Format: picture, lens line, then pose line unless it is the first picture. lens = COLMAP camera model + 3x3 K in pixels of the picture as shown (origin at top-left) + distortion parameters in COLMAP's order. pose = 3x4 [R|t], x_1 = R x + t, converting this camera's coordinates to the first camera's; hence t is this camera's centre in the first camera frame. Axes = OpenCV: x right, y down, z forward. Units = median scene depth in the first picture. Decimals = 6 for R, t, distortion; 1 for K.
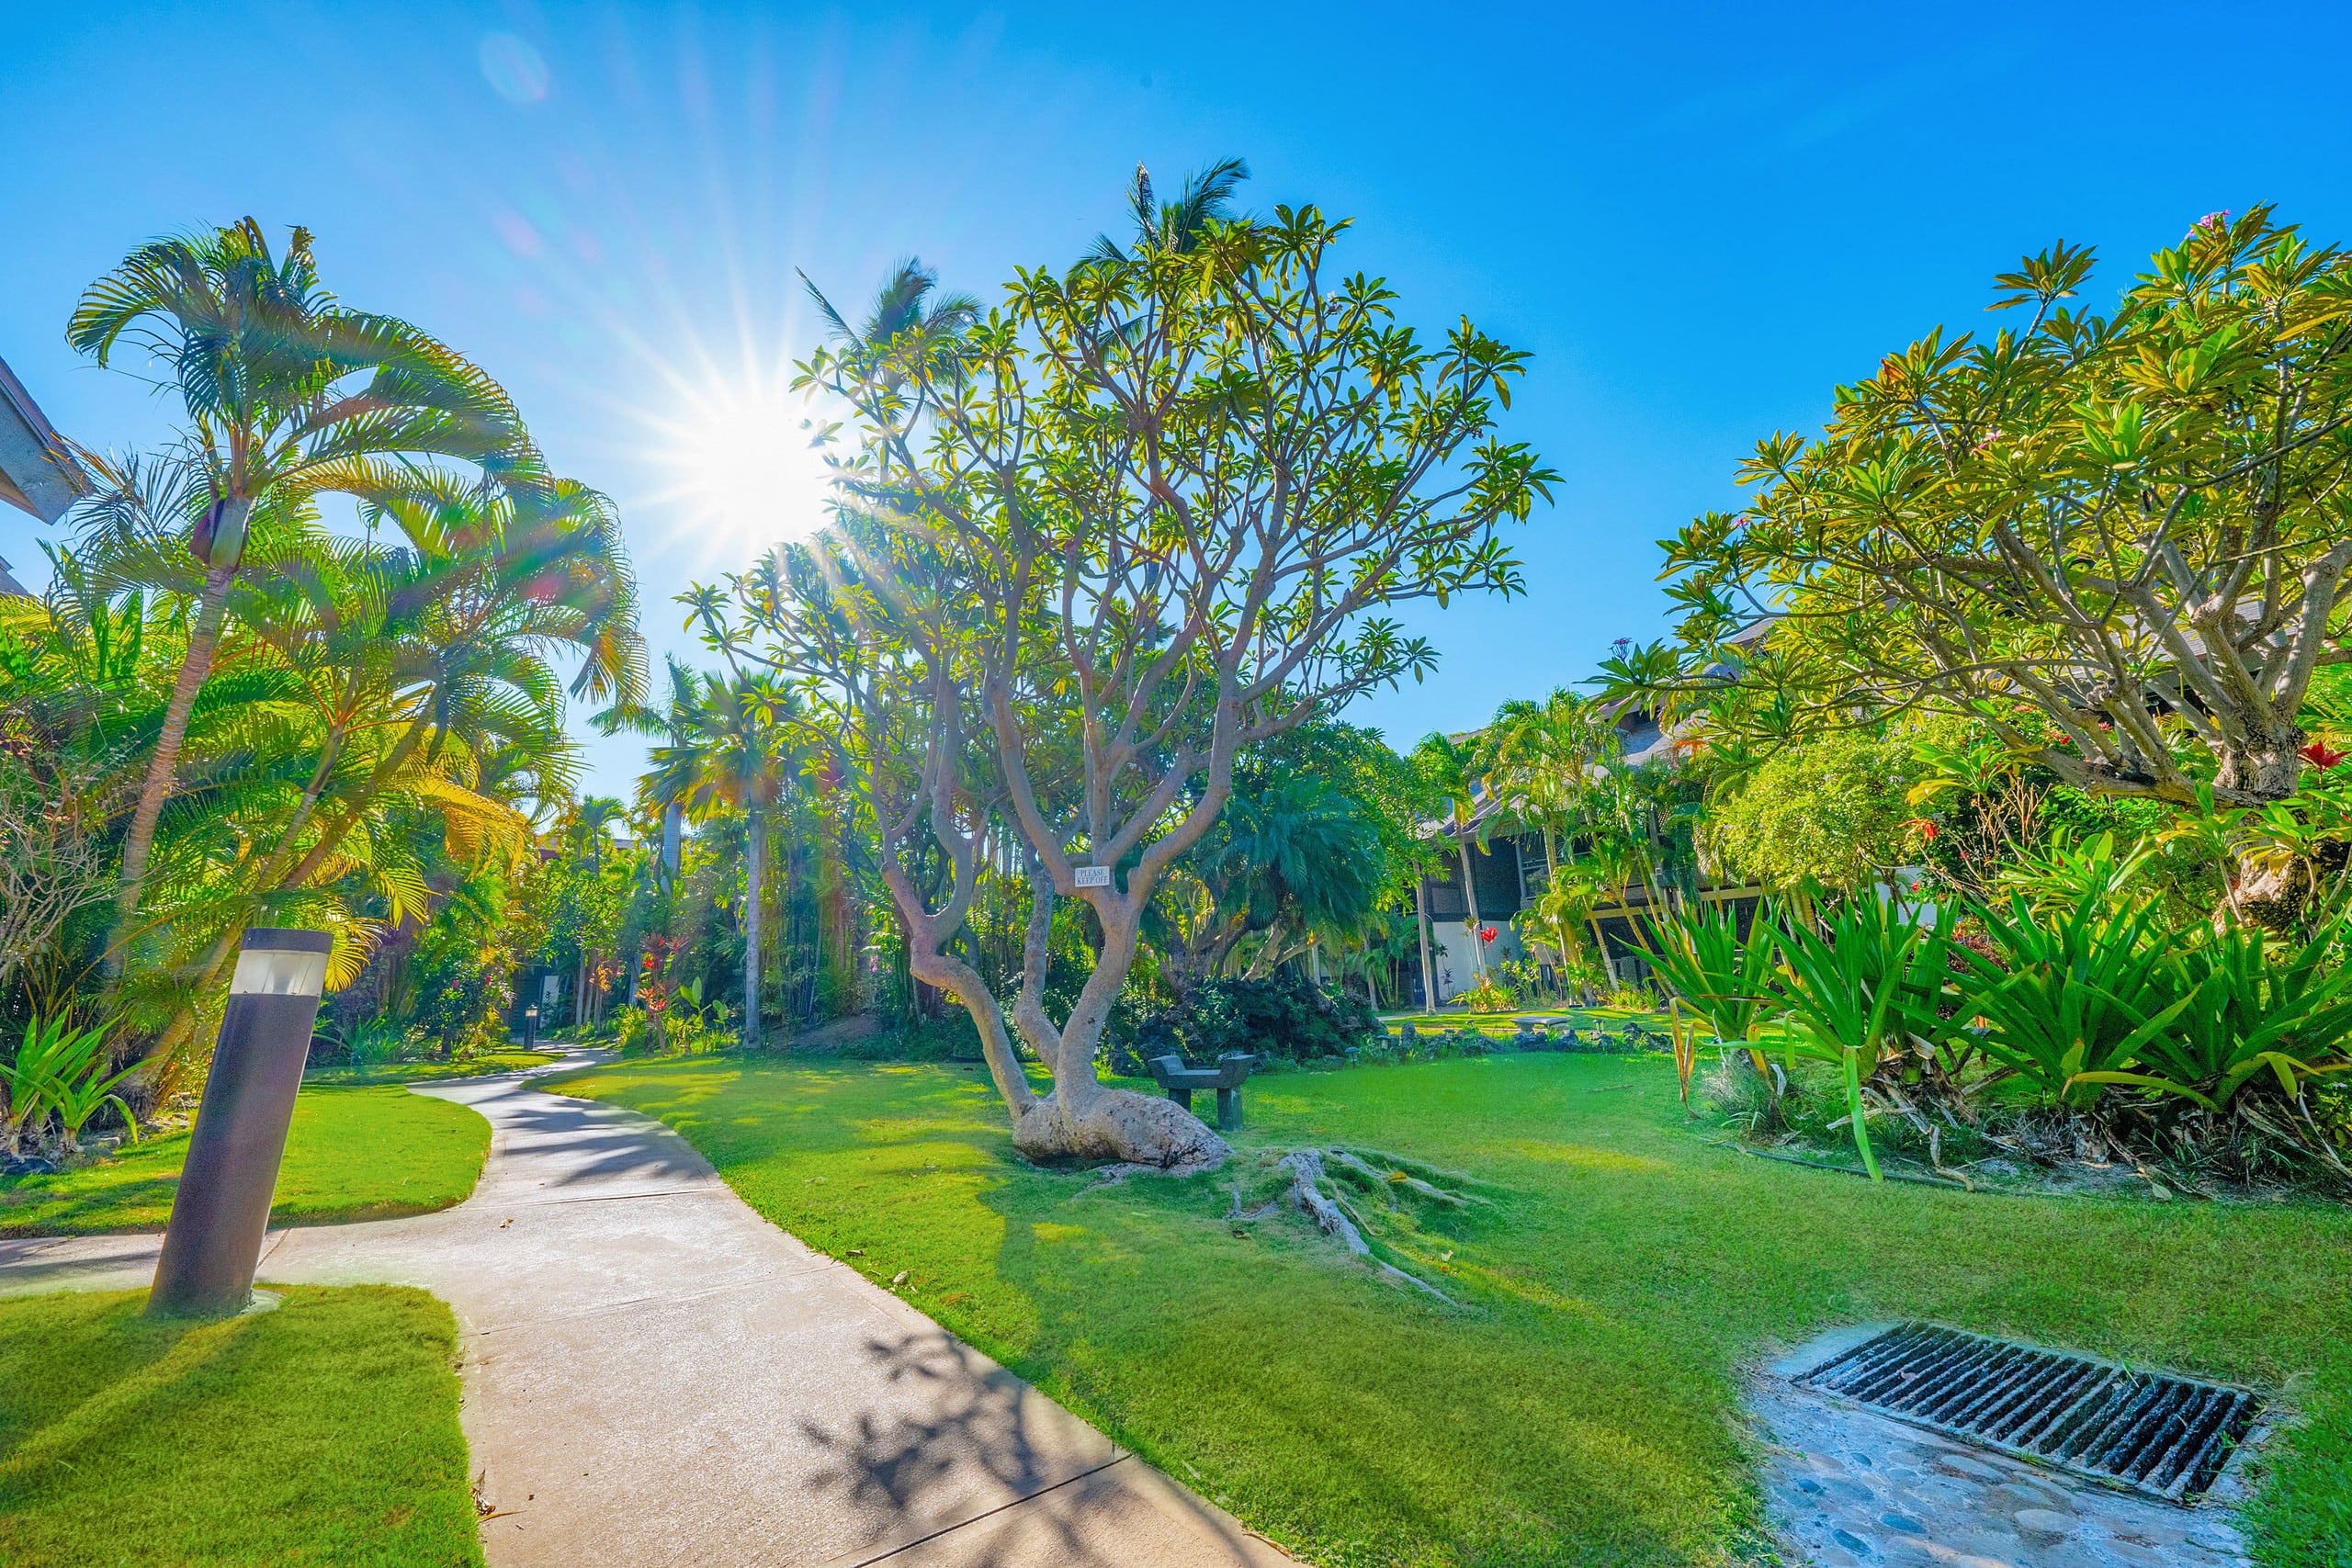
lens RADIAL K [[929.4, 0, 1180.1], [0, 929.4, 789.0], [0, 0, 1]] dist [-0.000453, 0.000302]
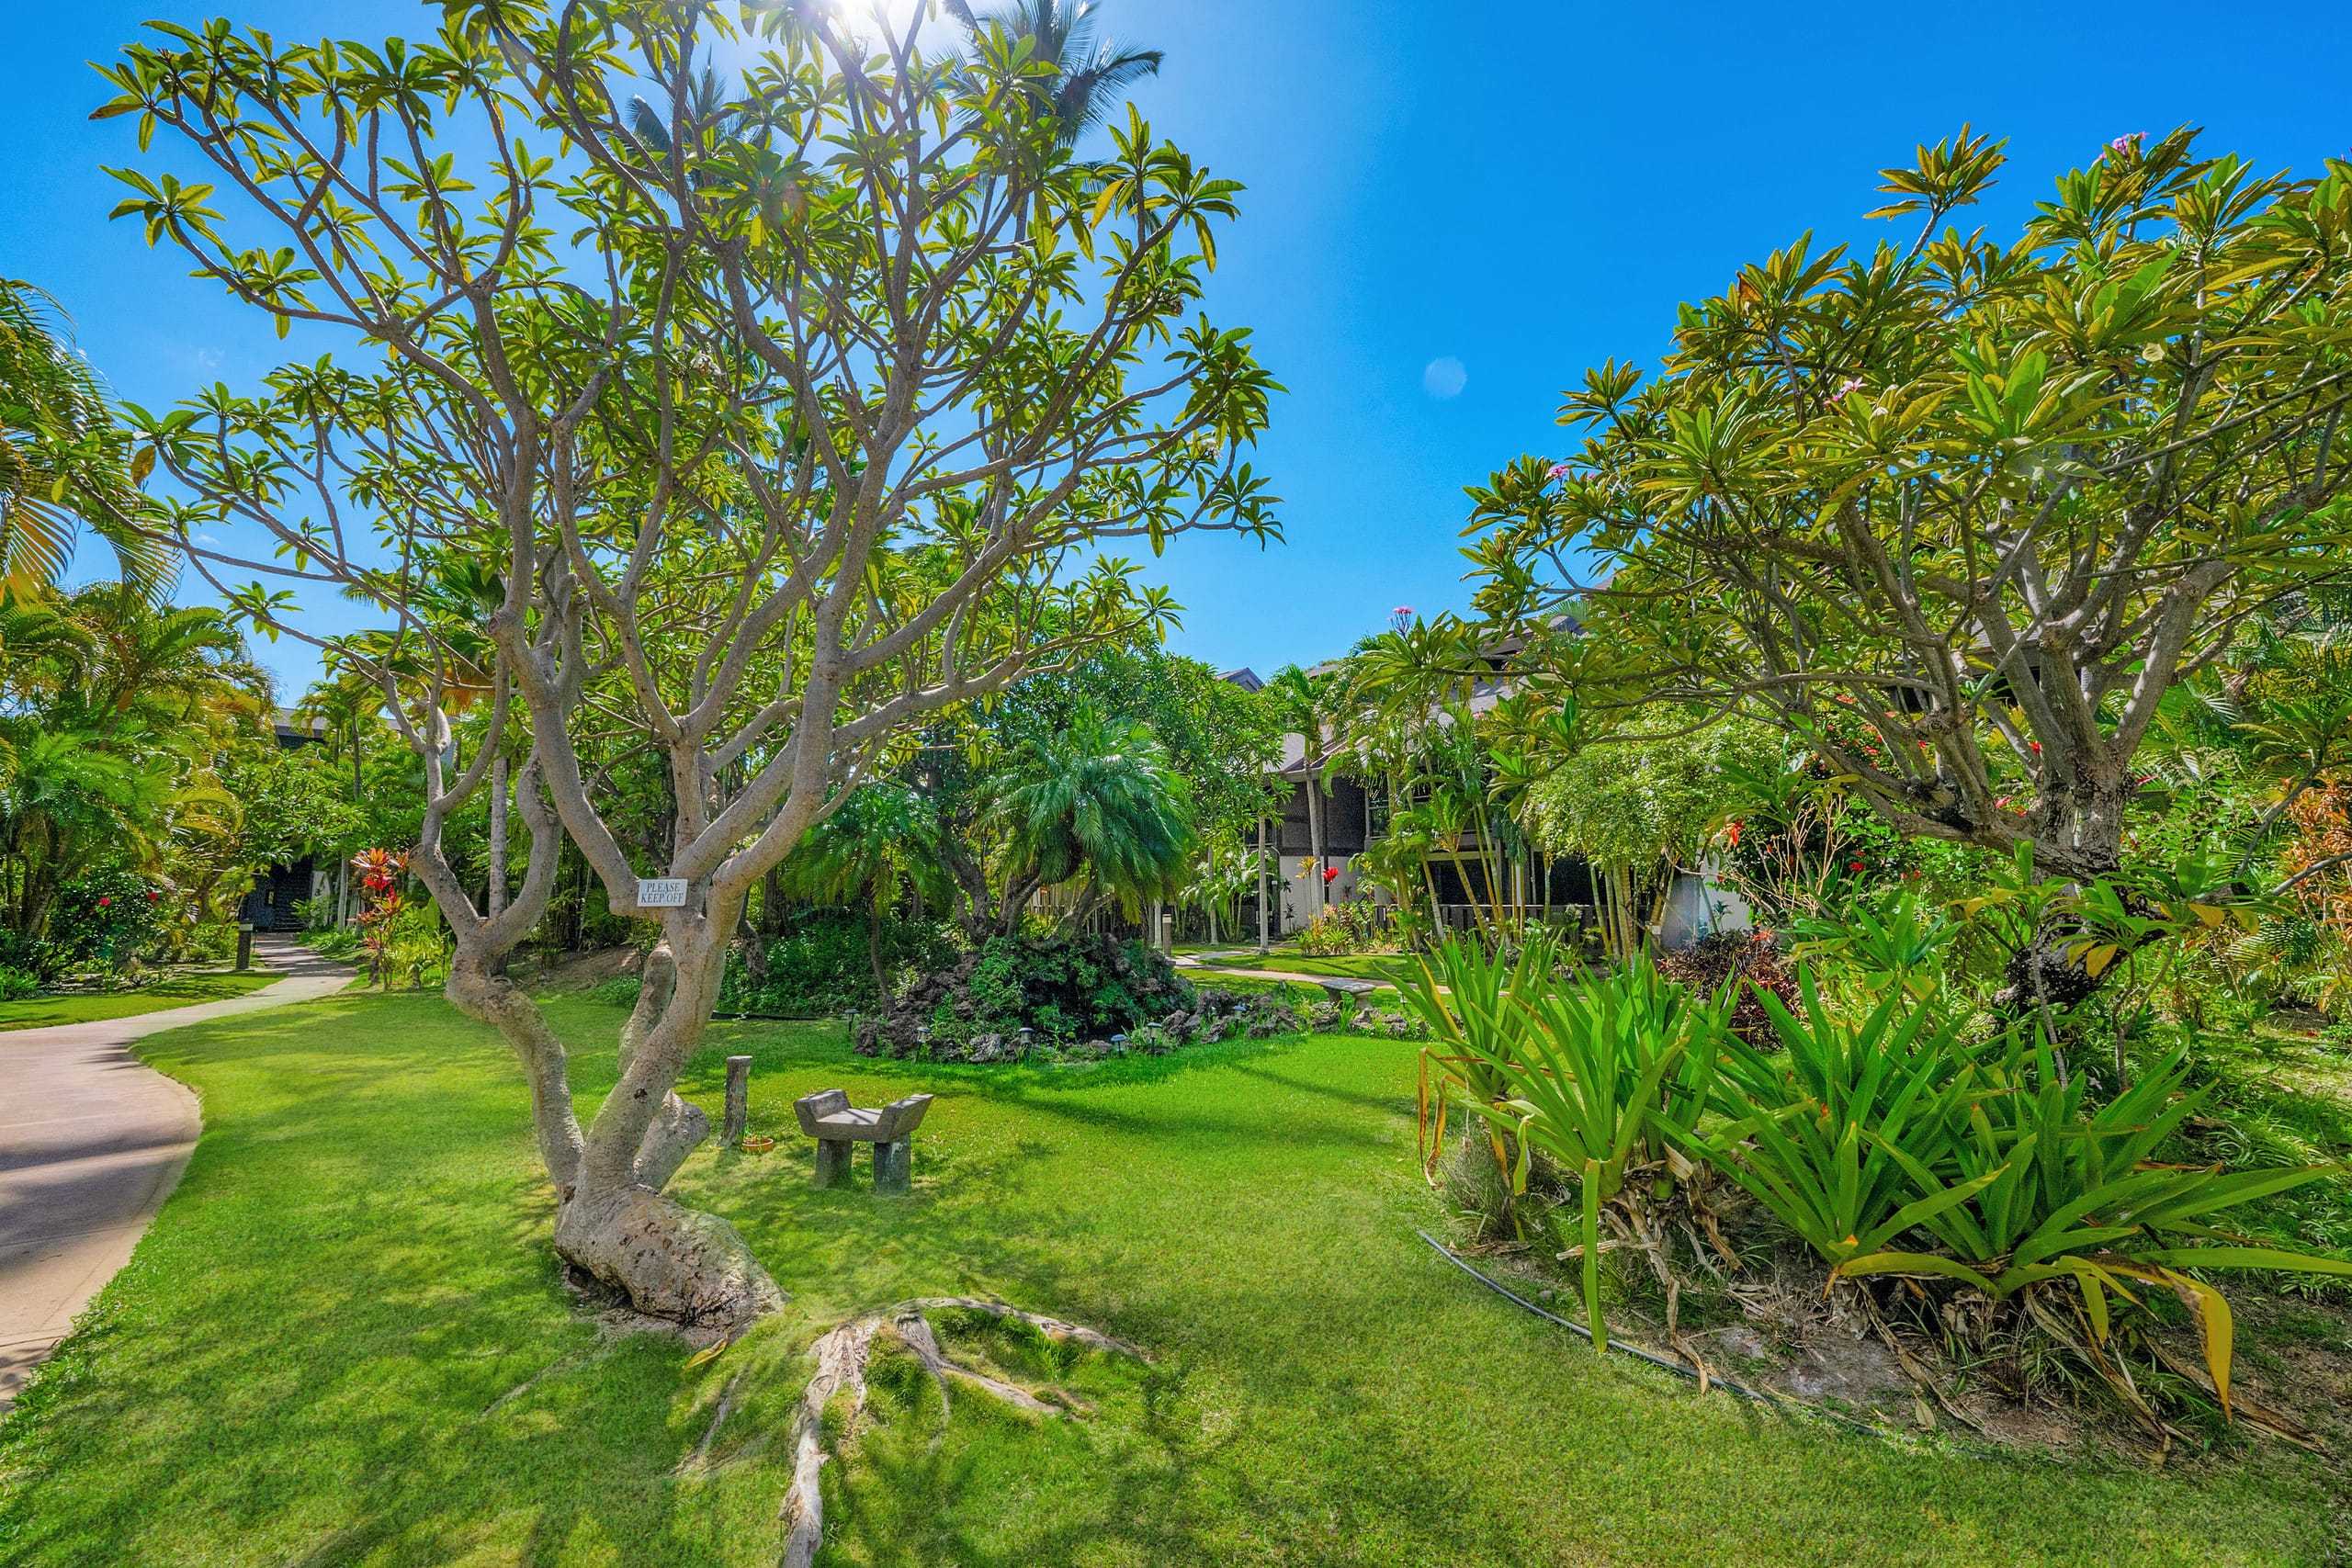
lens RADIAL K [[929.4, 0, 1179.6], [0, 929.4, 790.4], [0, 0, 1]] dist [-0.000453, 0.000302]
pose [[0.991045, 0.045517, 0.125529, 0.159534], [-0.057711, 0.993776, 0.095281, -0.058807], [-0.120411, -0.101672, 0.987504, 0.180299]]
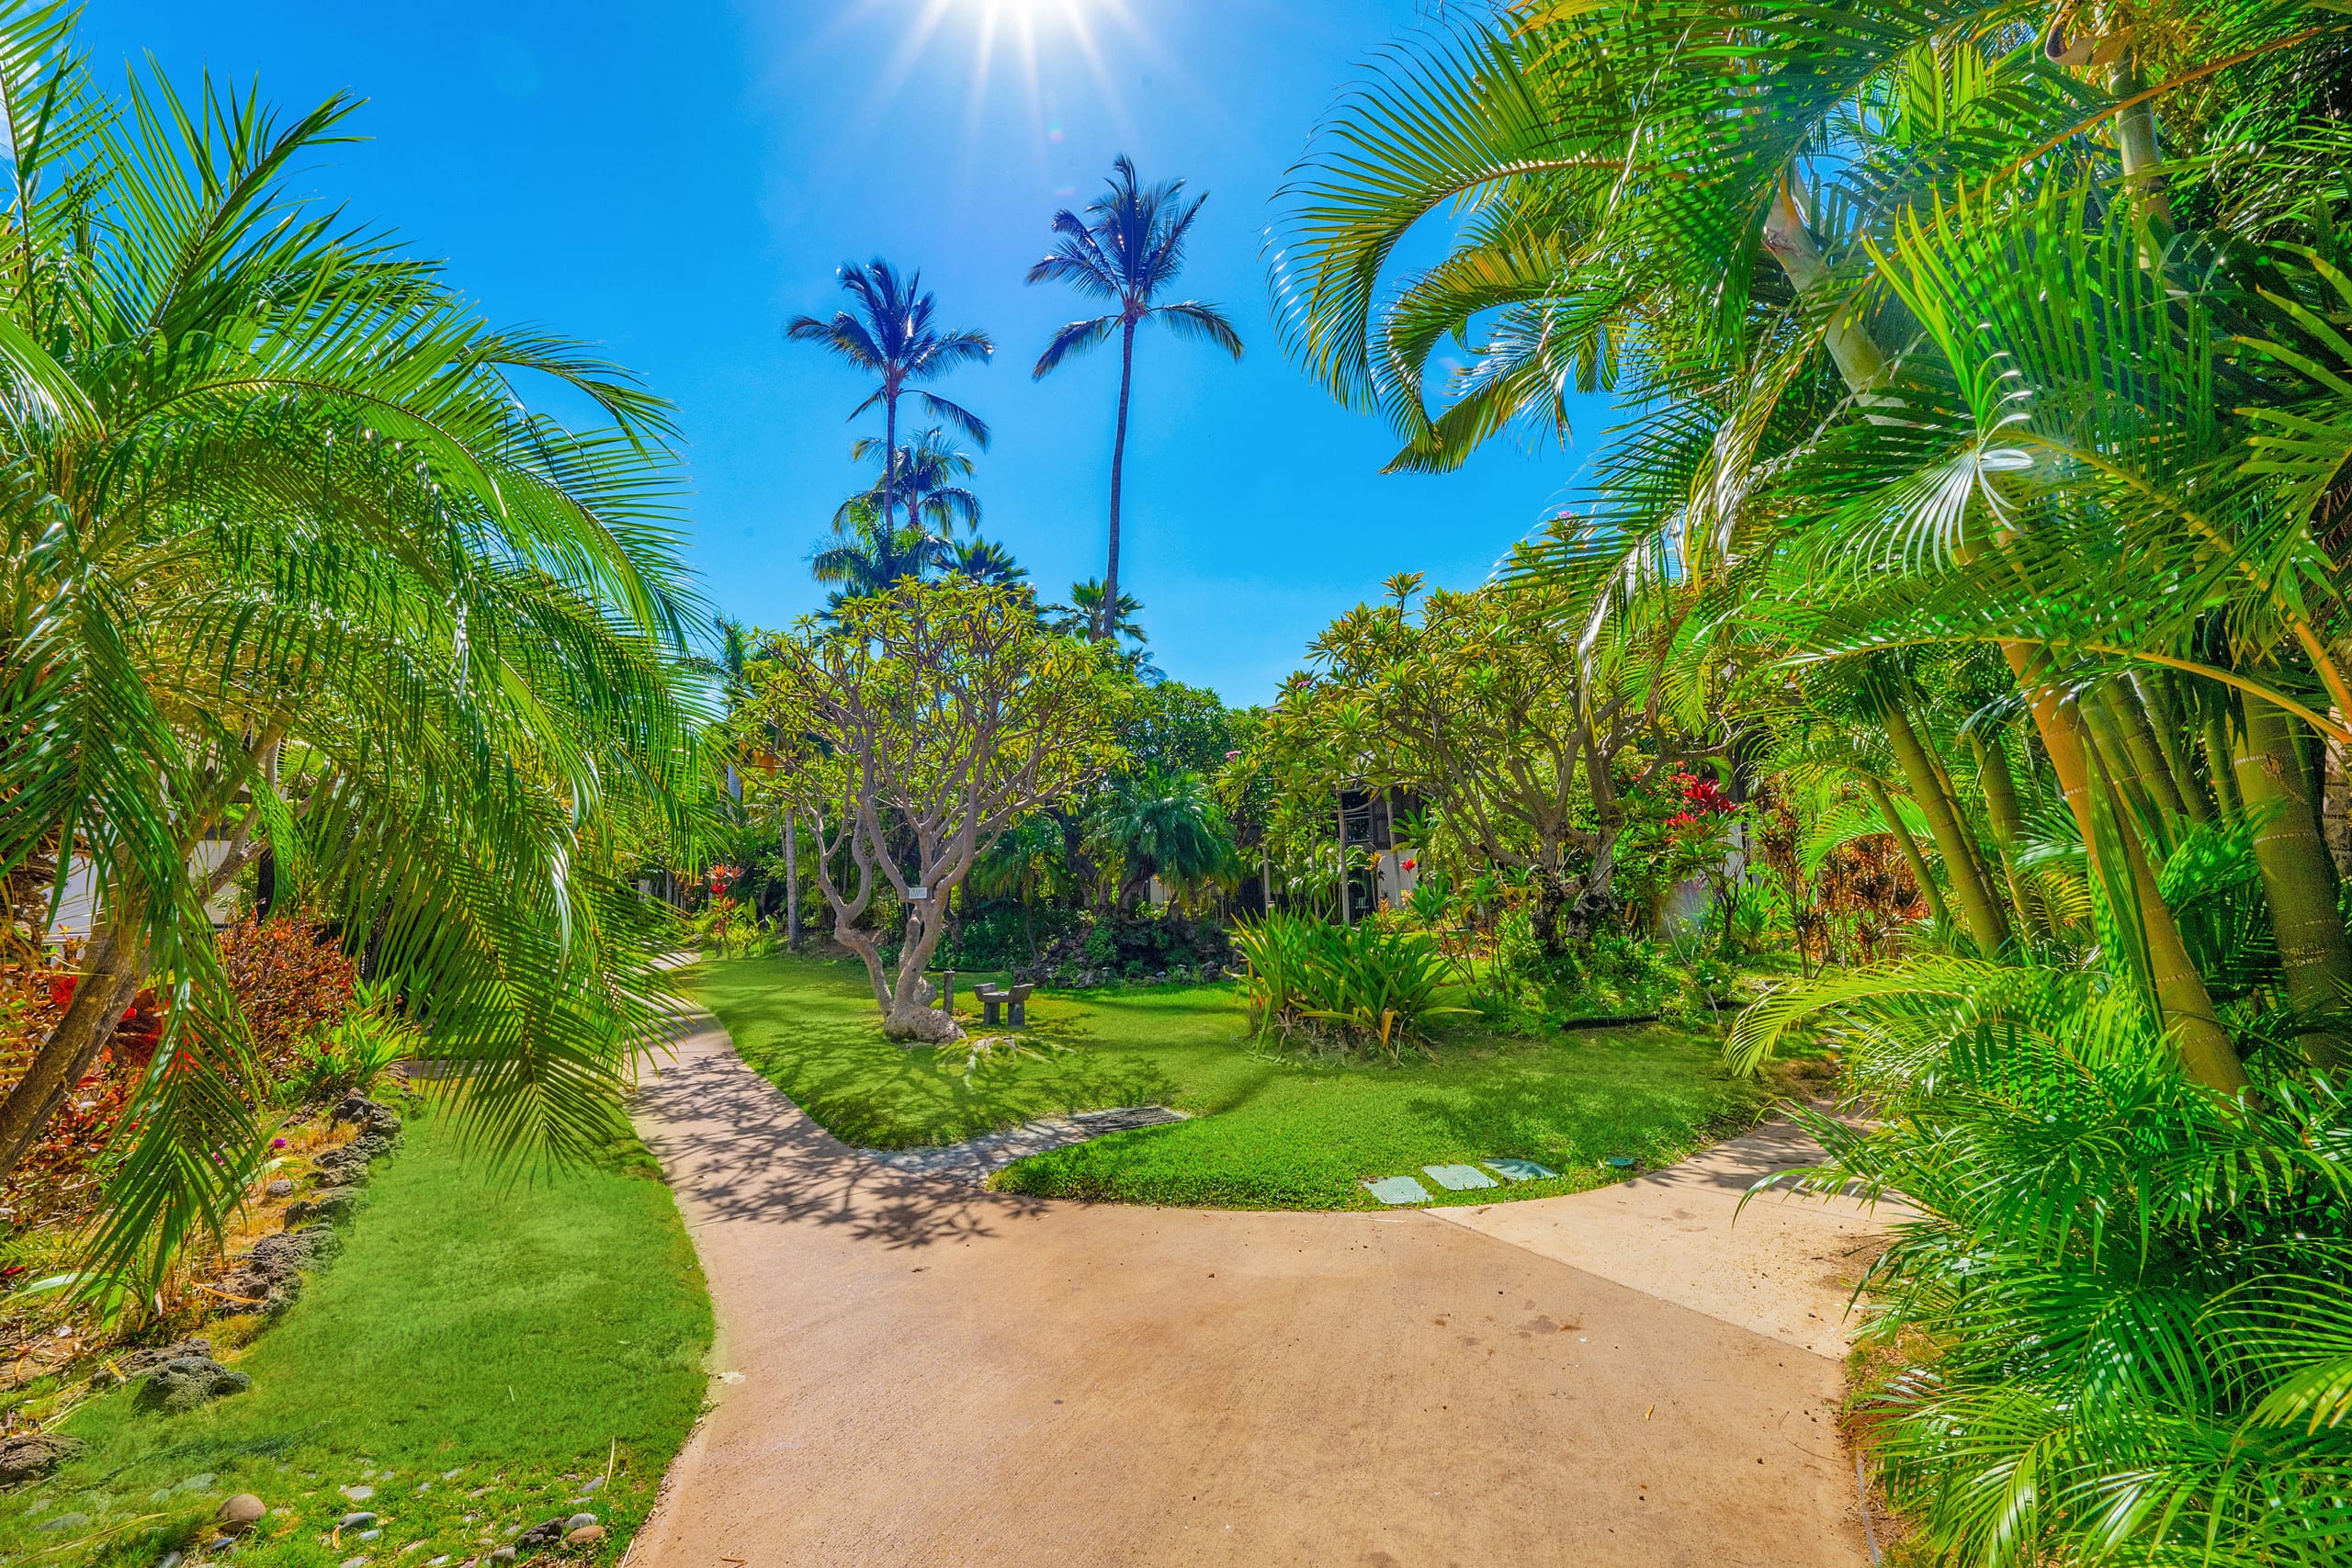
lens RADIAL K [[929.4, 0, 1182.1], [0, 929.4, 830.8], [0, 0, 1]] dist [-0.000453, 0.000302]
pose [[0.998108, 0.008335, -0.060922, 0.408636], [0.001139, 0.988094, 0.153849, -0.233899], [0.061479, -0.153627, 0.986214, -0.578783]]
